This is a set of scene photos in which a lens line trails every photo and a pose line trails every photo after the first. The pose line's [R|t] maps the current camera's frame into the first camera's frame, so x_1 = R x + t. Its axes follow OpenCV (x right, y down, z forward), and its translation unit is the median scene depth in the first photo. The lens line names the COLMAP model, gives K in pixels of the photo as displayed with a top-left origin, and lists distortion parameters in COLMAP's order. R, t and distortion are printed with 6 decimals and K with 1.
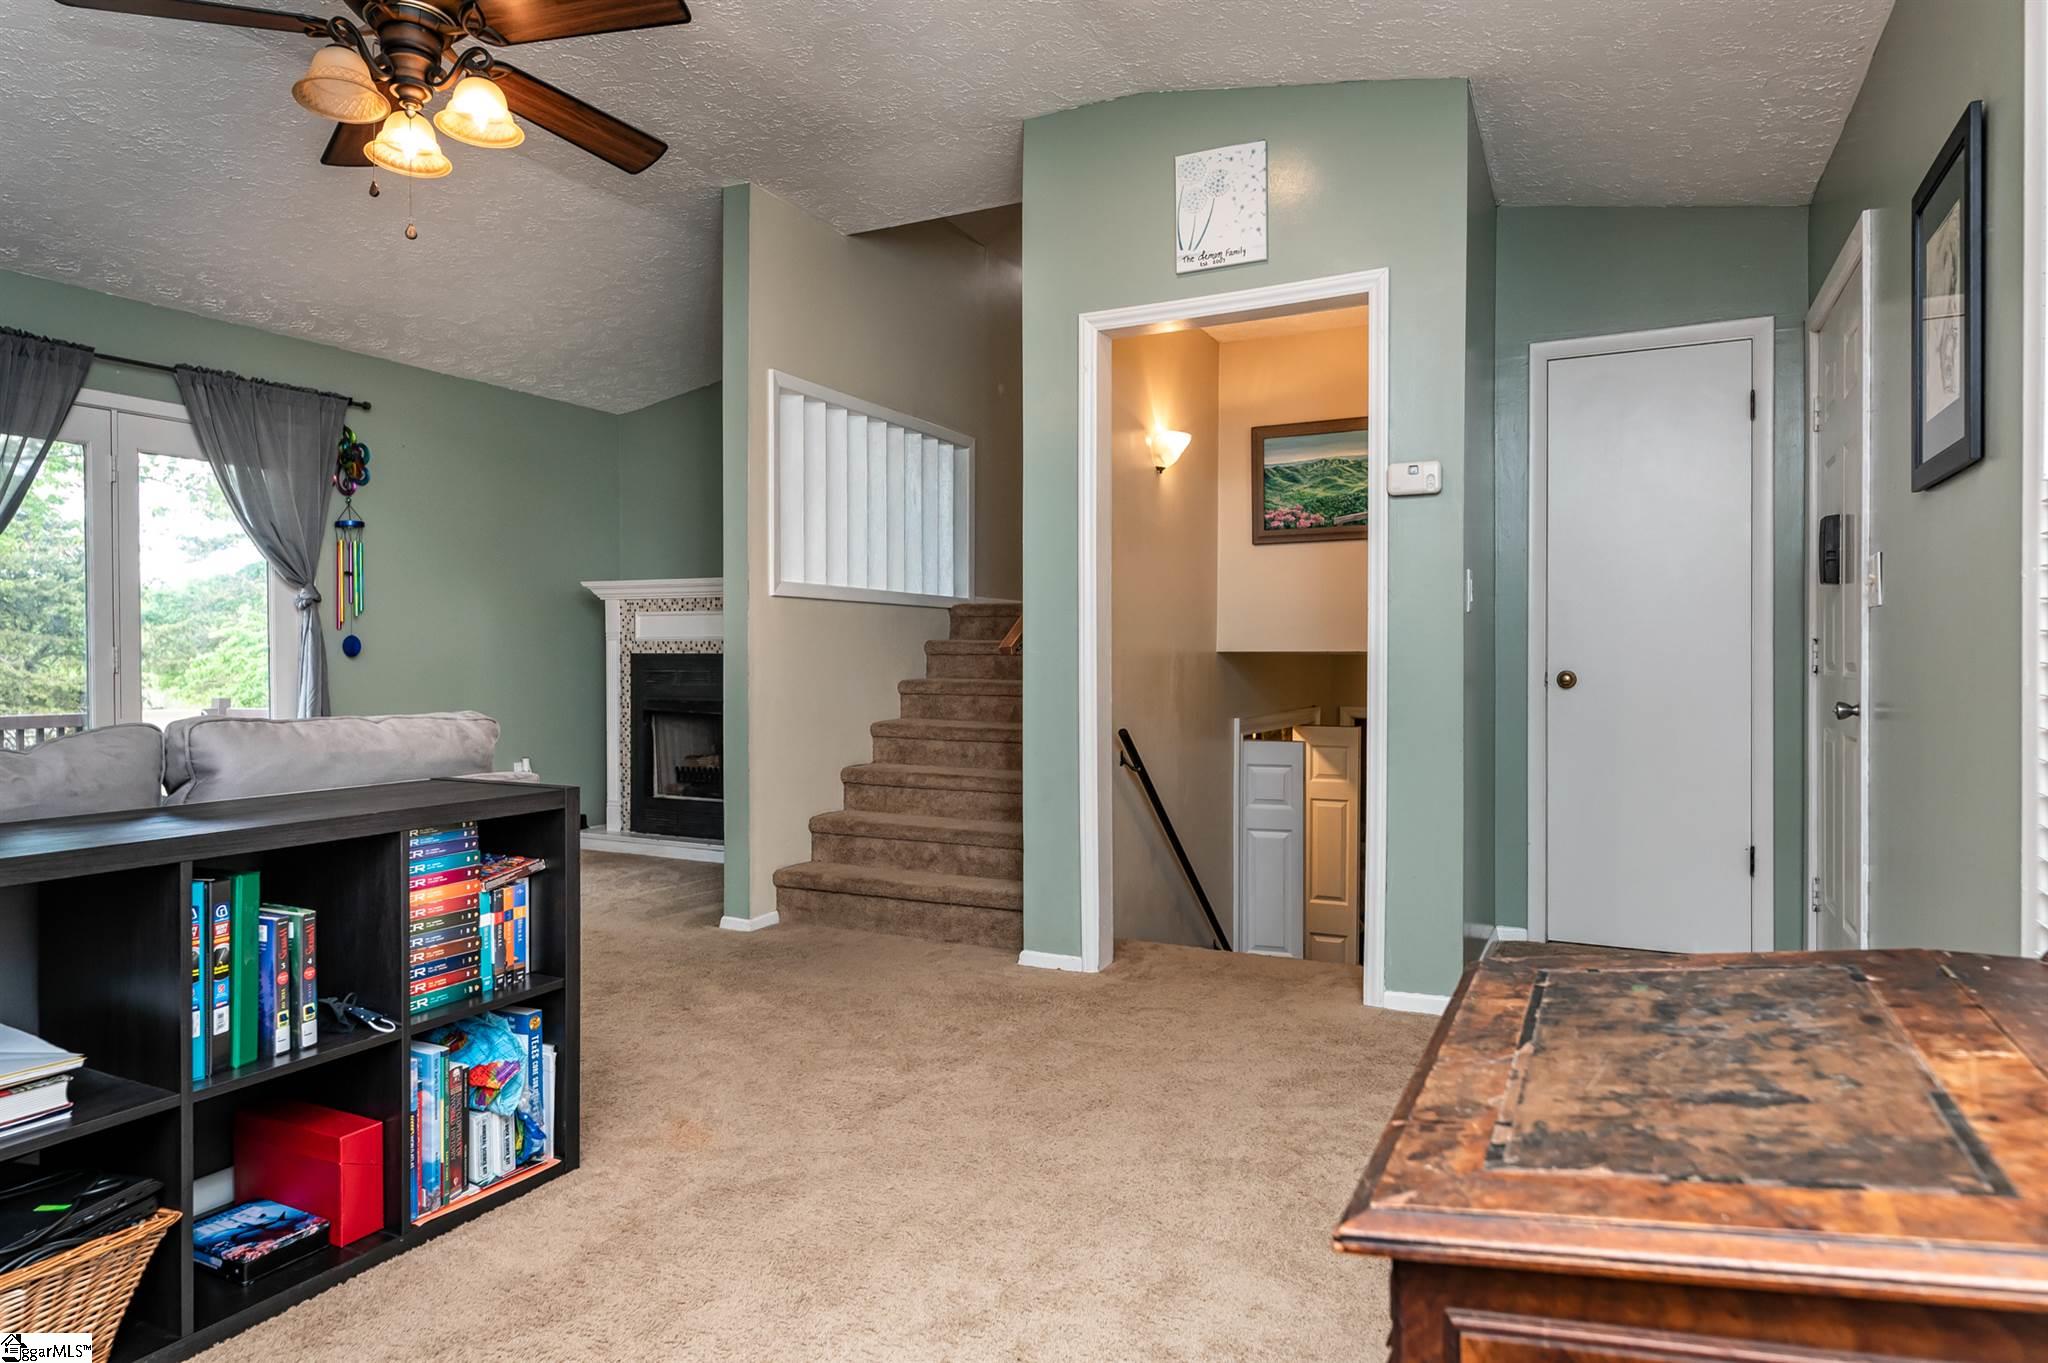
lens RADIAL K [[1215.8, 0, 1022.2], [0, 1215.8, 671.4], [0, 0, 1]] dist [0.000172, 0.000679]
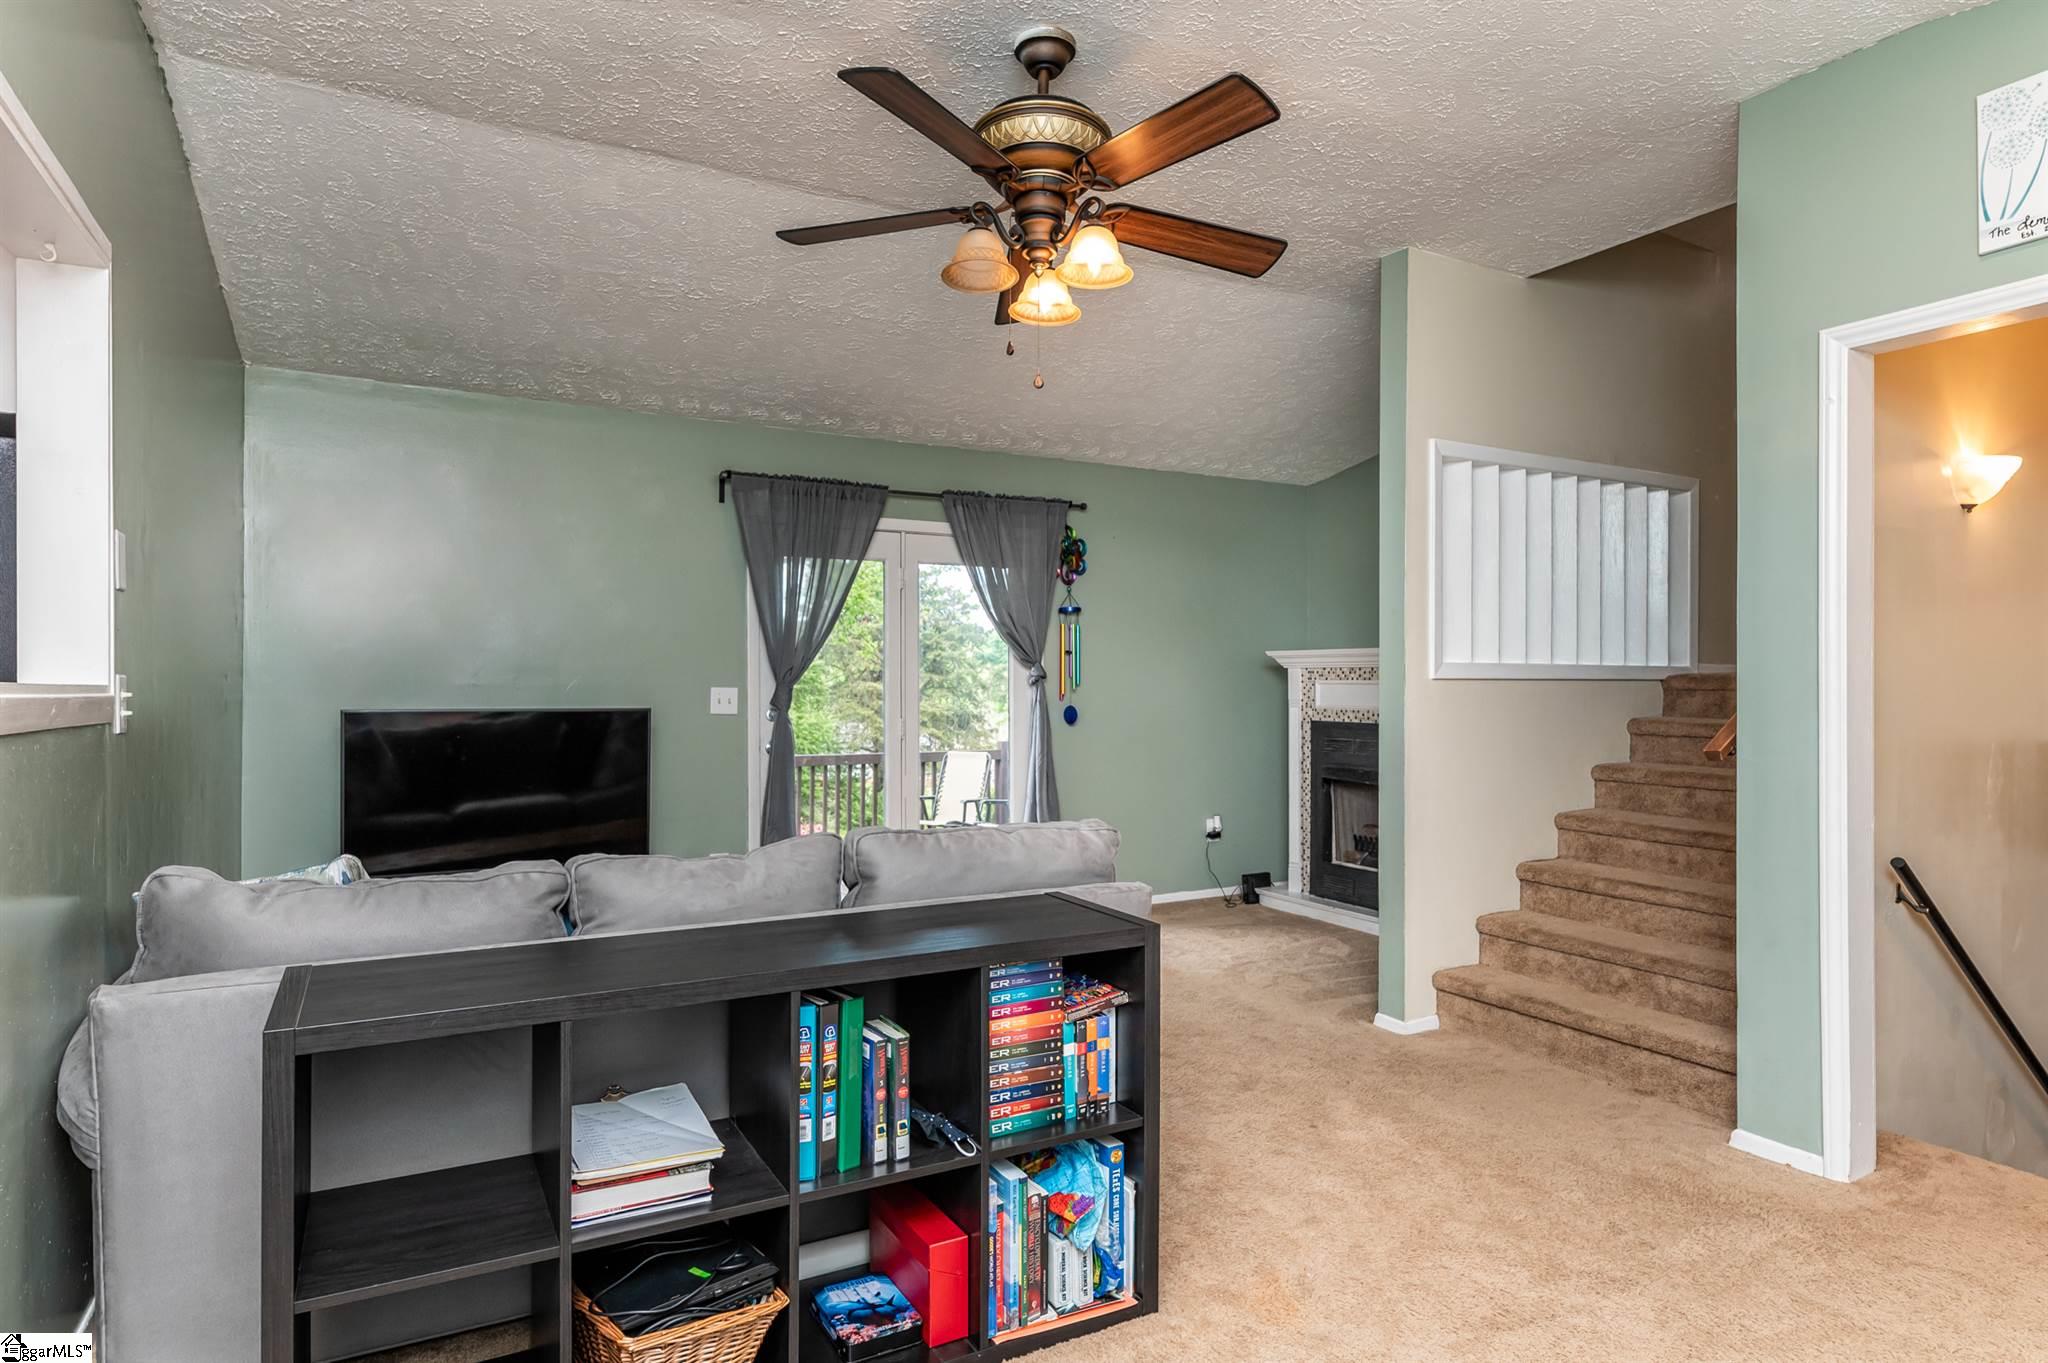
lens RADIAL K [[1150.8, 0, 1018.2], [0, 1150.8, 685.0], [0, 0, 1]] dist [0.002195, -0.002015]
pose [[0.822197, 0.001560, -0.569201, 0.045764], [-0.008532, 0.999918, -0.009582, -0.056384], [0.569139, 0.012735, 0.822142, 0.104263]]
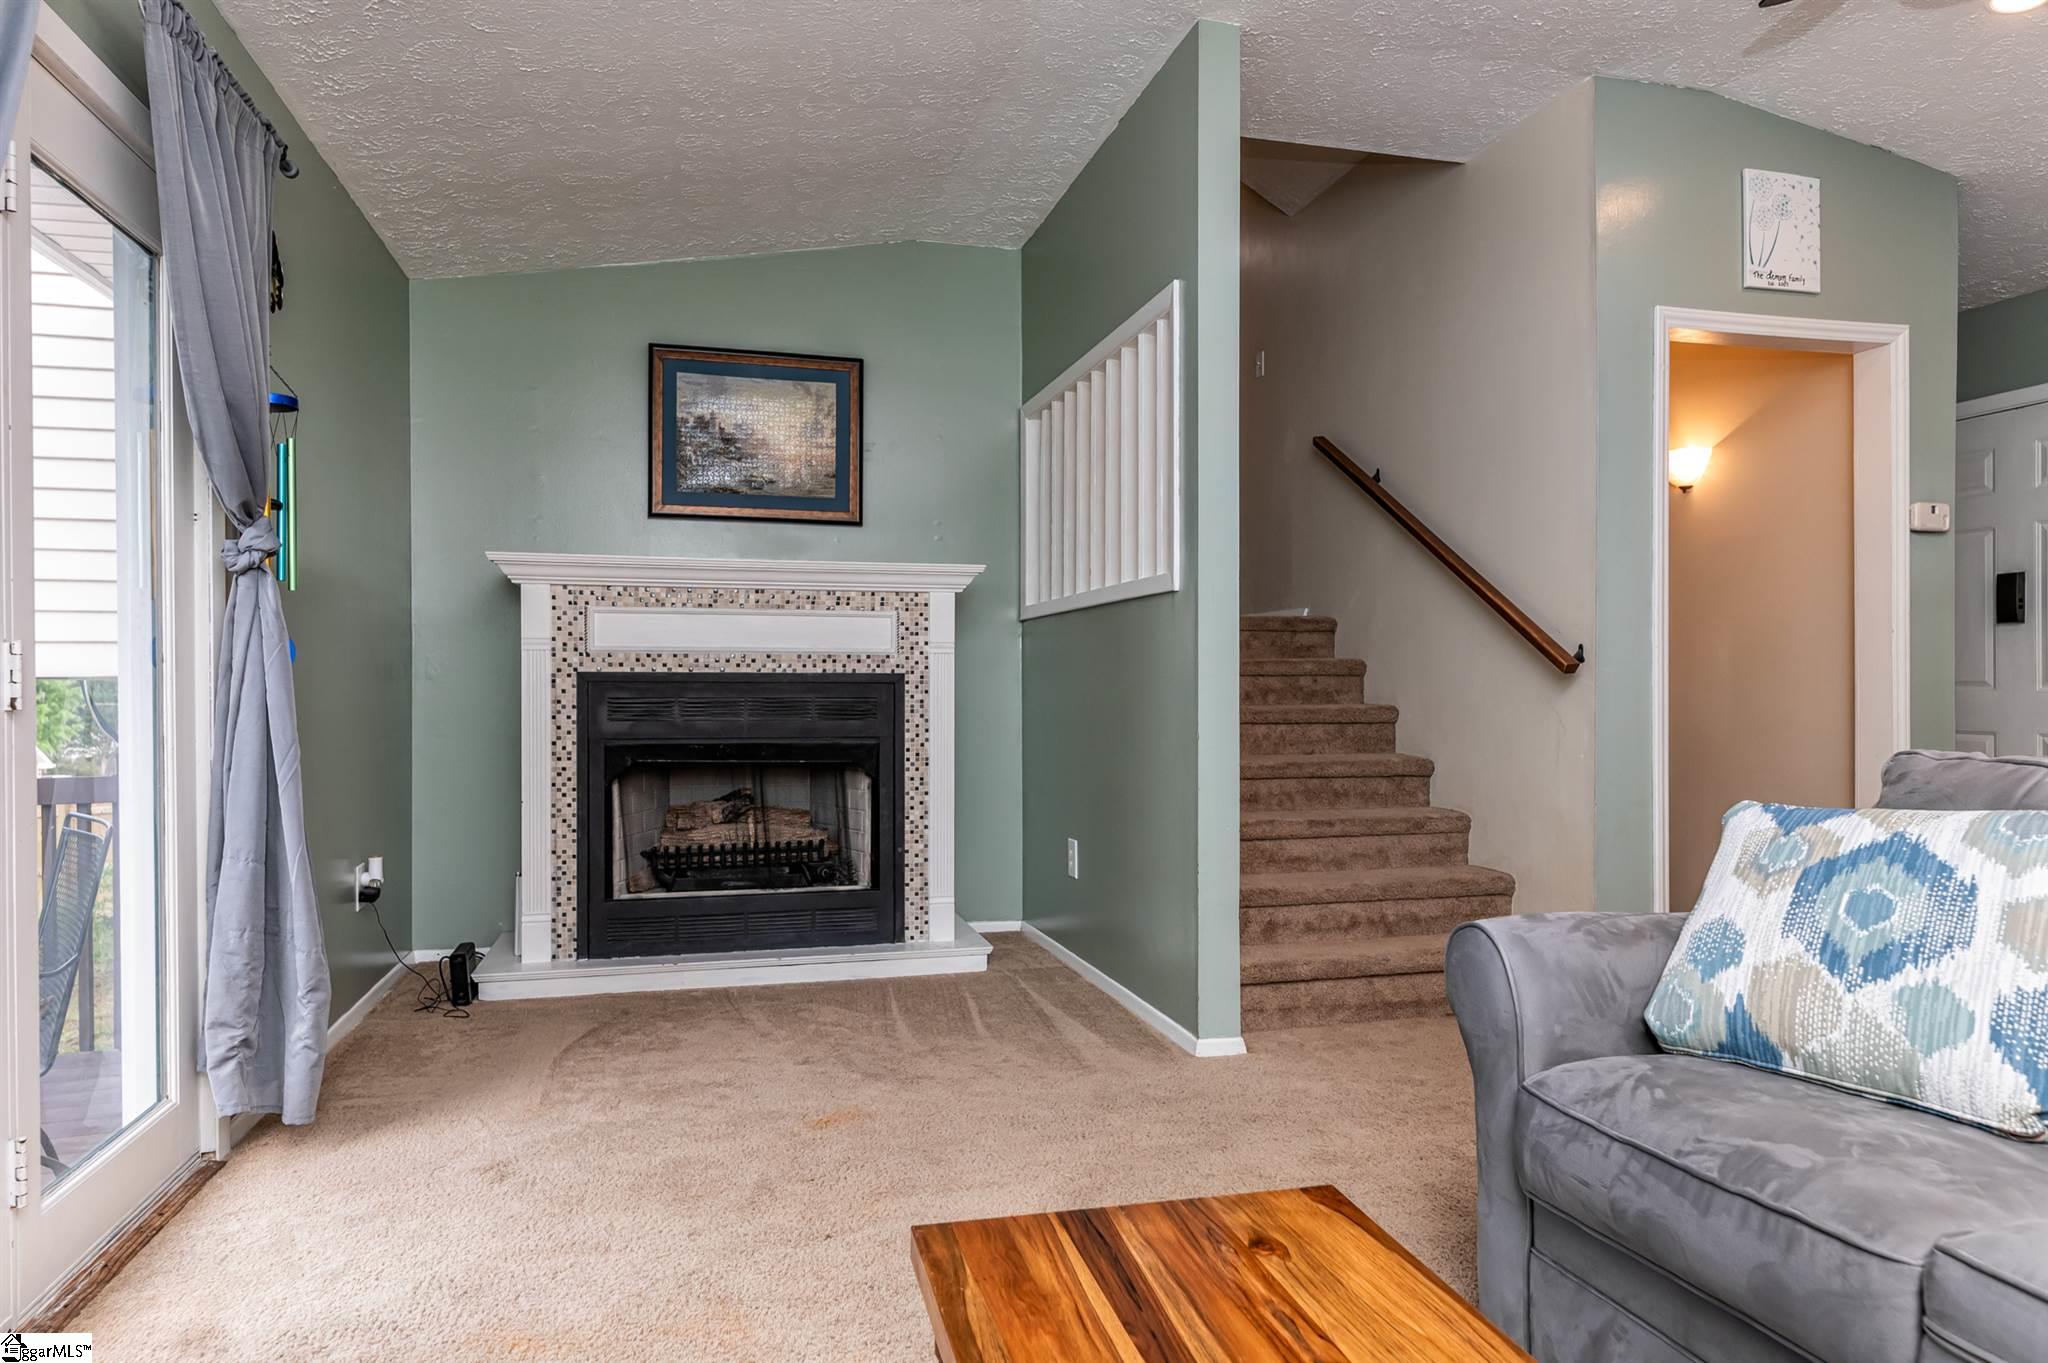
lens RADIAL K [[1215.8, 0, 1021.8], [0, 1215.8, 686.0], [0, 0, 1]] dist [0.000172, 0.000679]
pose [[0.749537, 0.000814, 0.661962, -0.952278], [0.008784, 0.999899, -0.011176, 0.002261], [-0.661905, 0.014191, 0.749454, 0.646270]]
